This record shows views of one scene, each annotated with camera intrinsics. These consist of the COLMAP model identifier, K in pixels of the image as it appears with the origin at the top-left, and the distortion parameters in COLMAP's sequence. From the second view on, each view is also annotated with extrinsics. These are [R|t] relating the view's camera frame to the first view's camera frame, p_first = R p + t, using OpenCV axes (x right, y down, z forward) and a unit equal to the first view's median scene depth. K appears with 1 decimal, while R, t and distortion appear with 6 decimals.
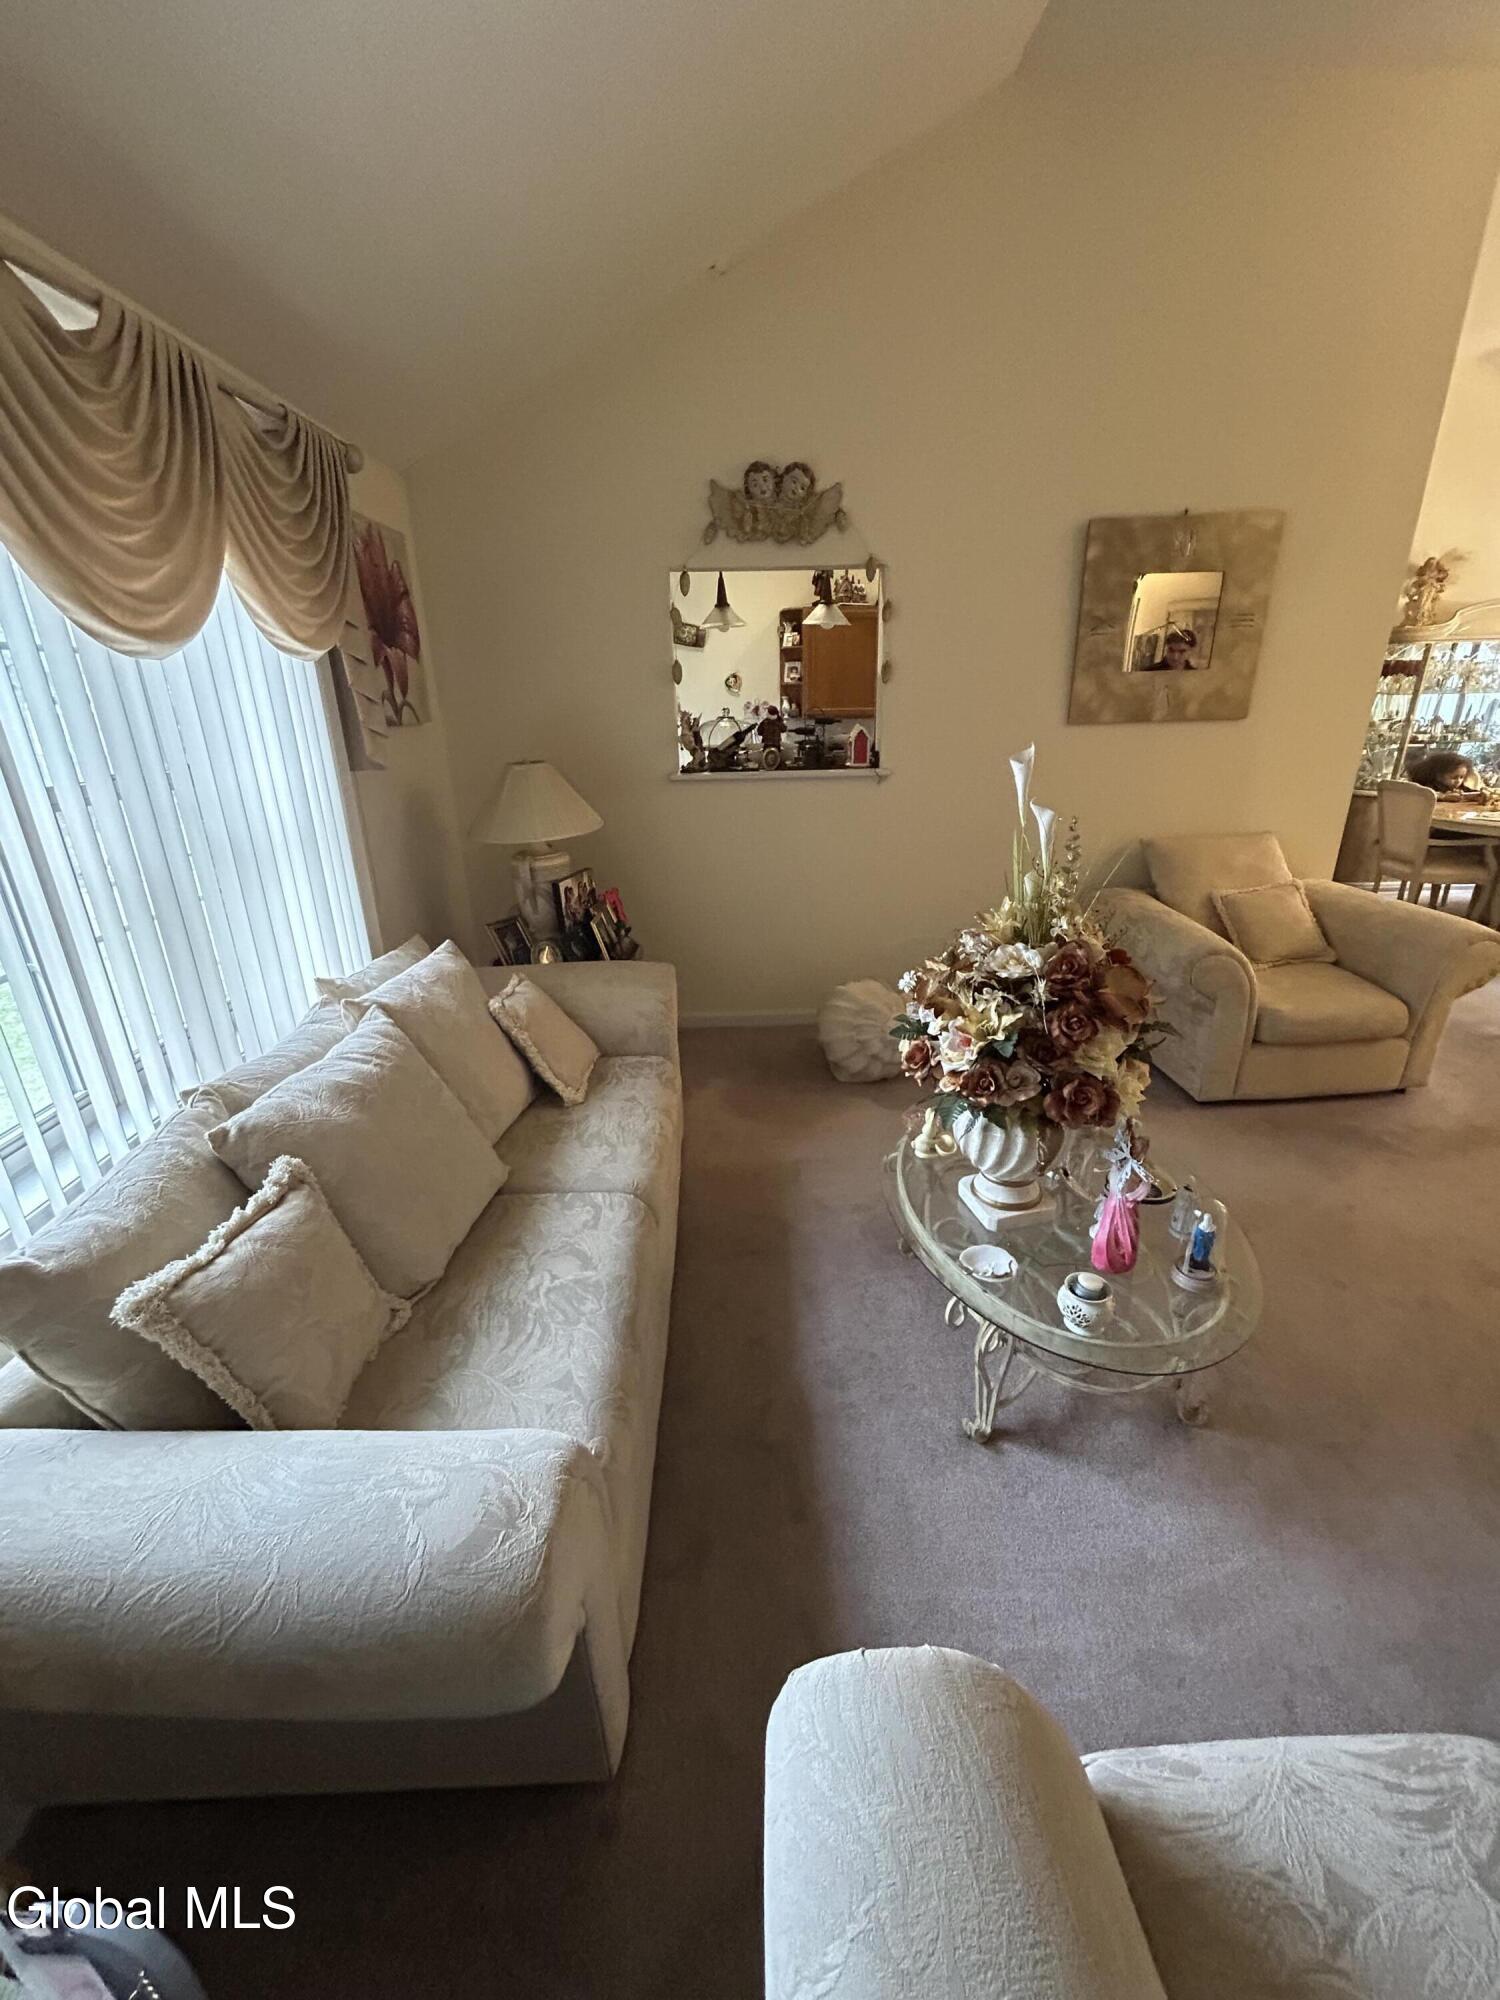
lens RADIAL K [[814.9, 0, 752.4], [0, 814.9, 999.1], [0, 0, 1]] dist [-0.002287, 0.000791]
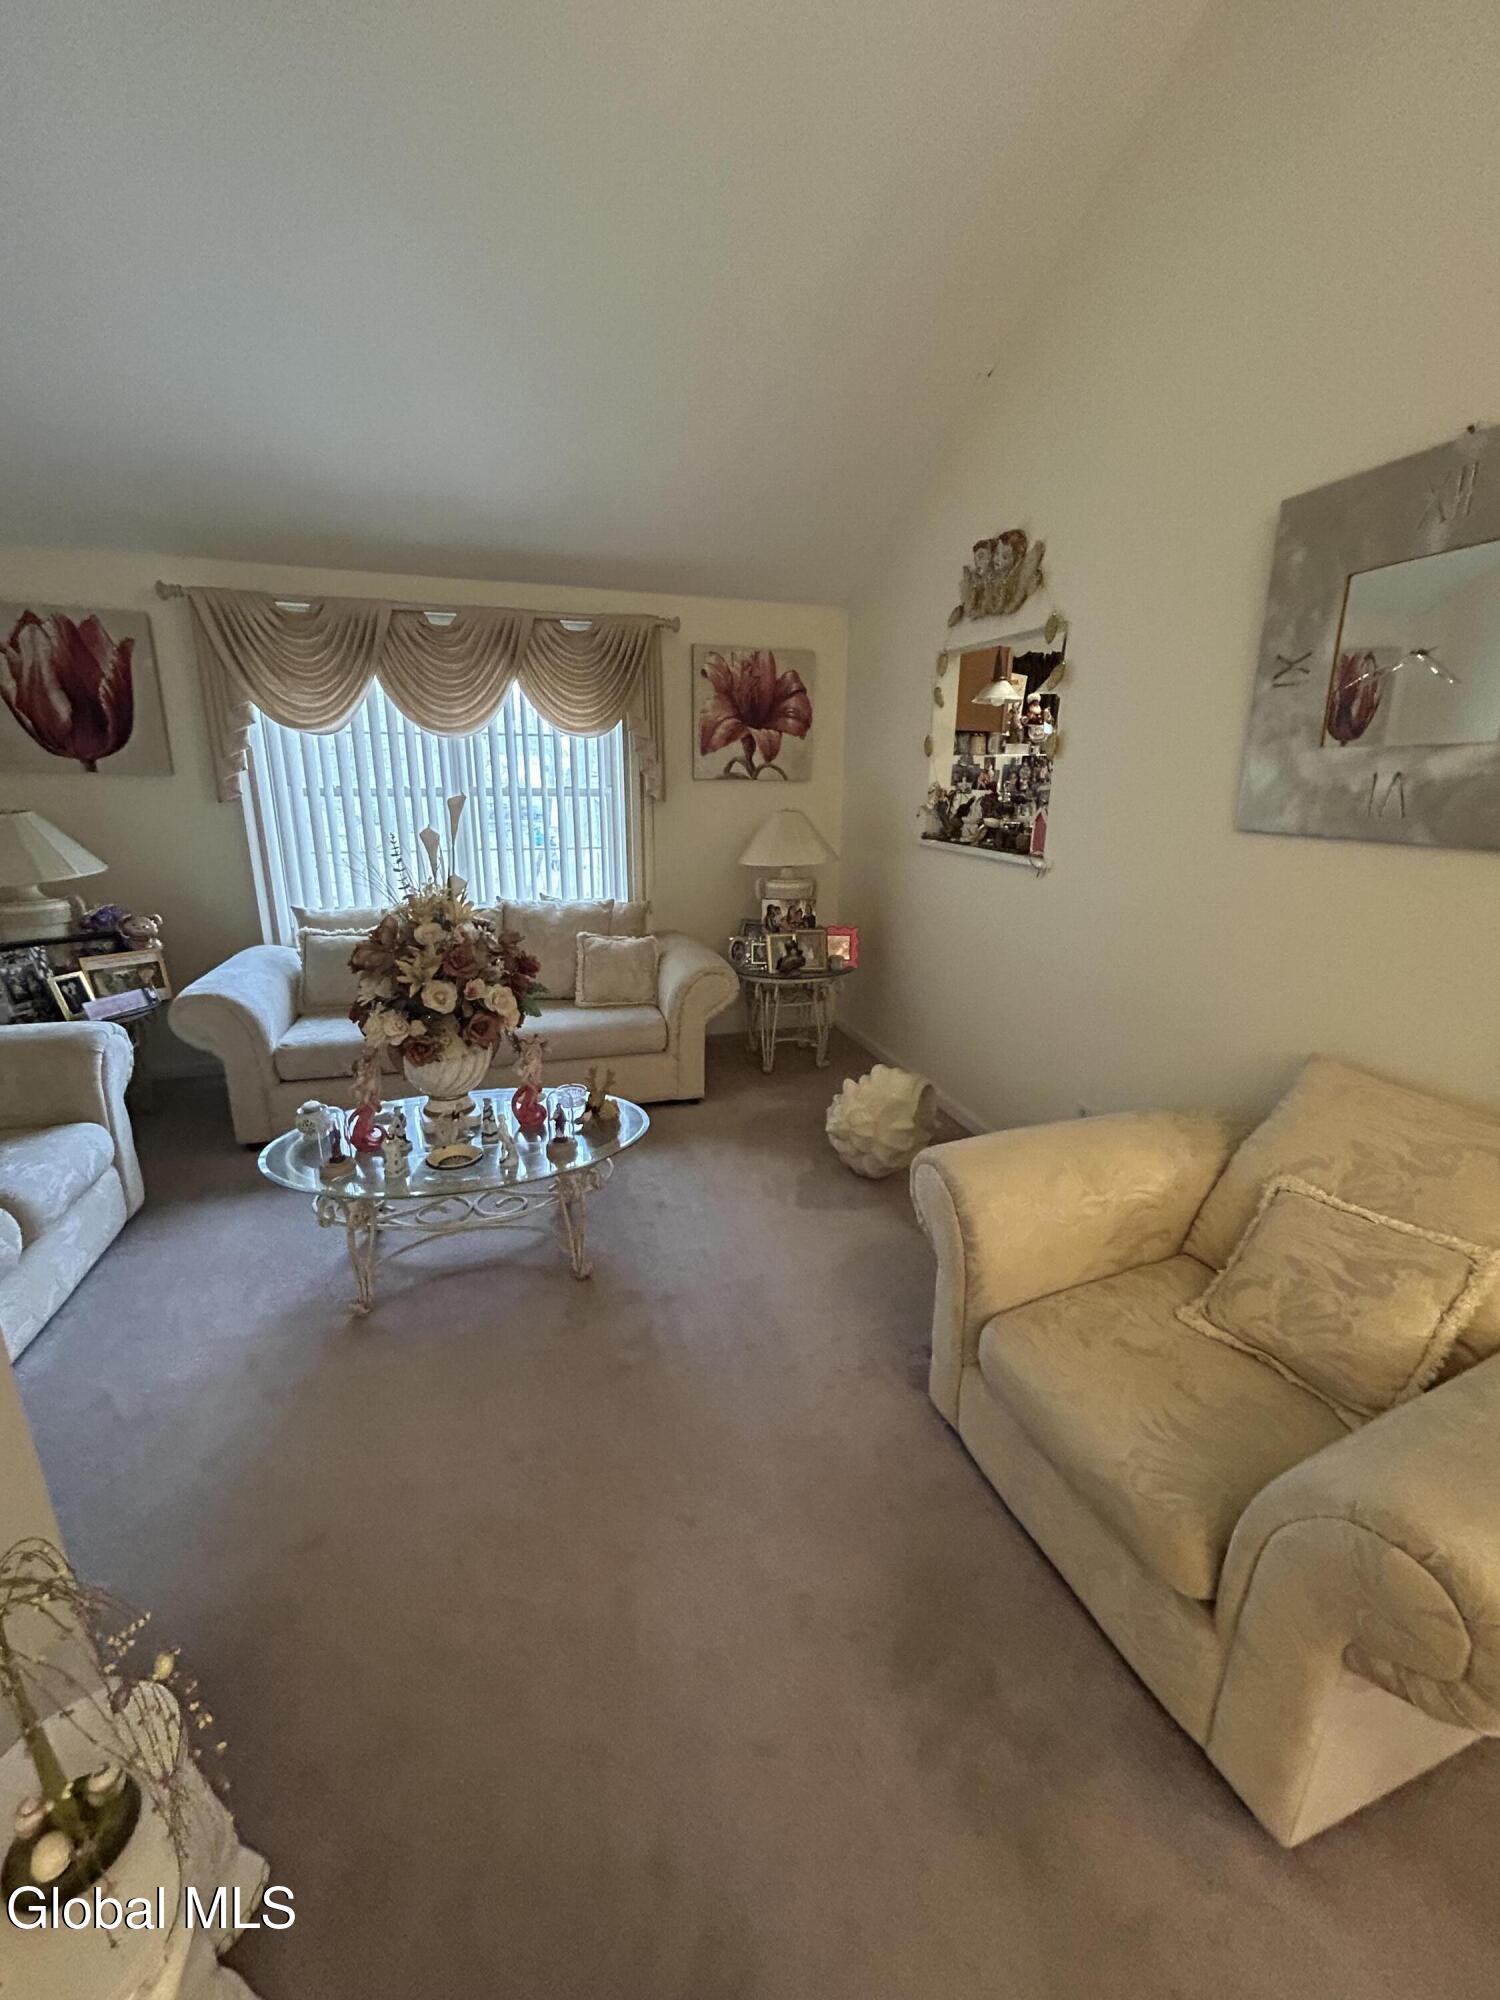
lens RADIAL K [[814.9, 0, 752.4], [0, 814.9, 999.1], [0, 0, 1]] dist [-0.002287, 0.000791]
pose [[0.286828, 0.286815, -0.914039, 0.966797], [-0.360995, 0.916154, 0.174197, -0.212631], [0.887363, 0.279998, 0.366317, 0.527439]]
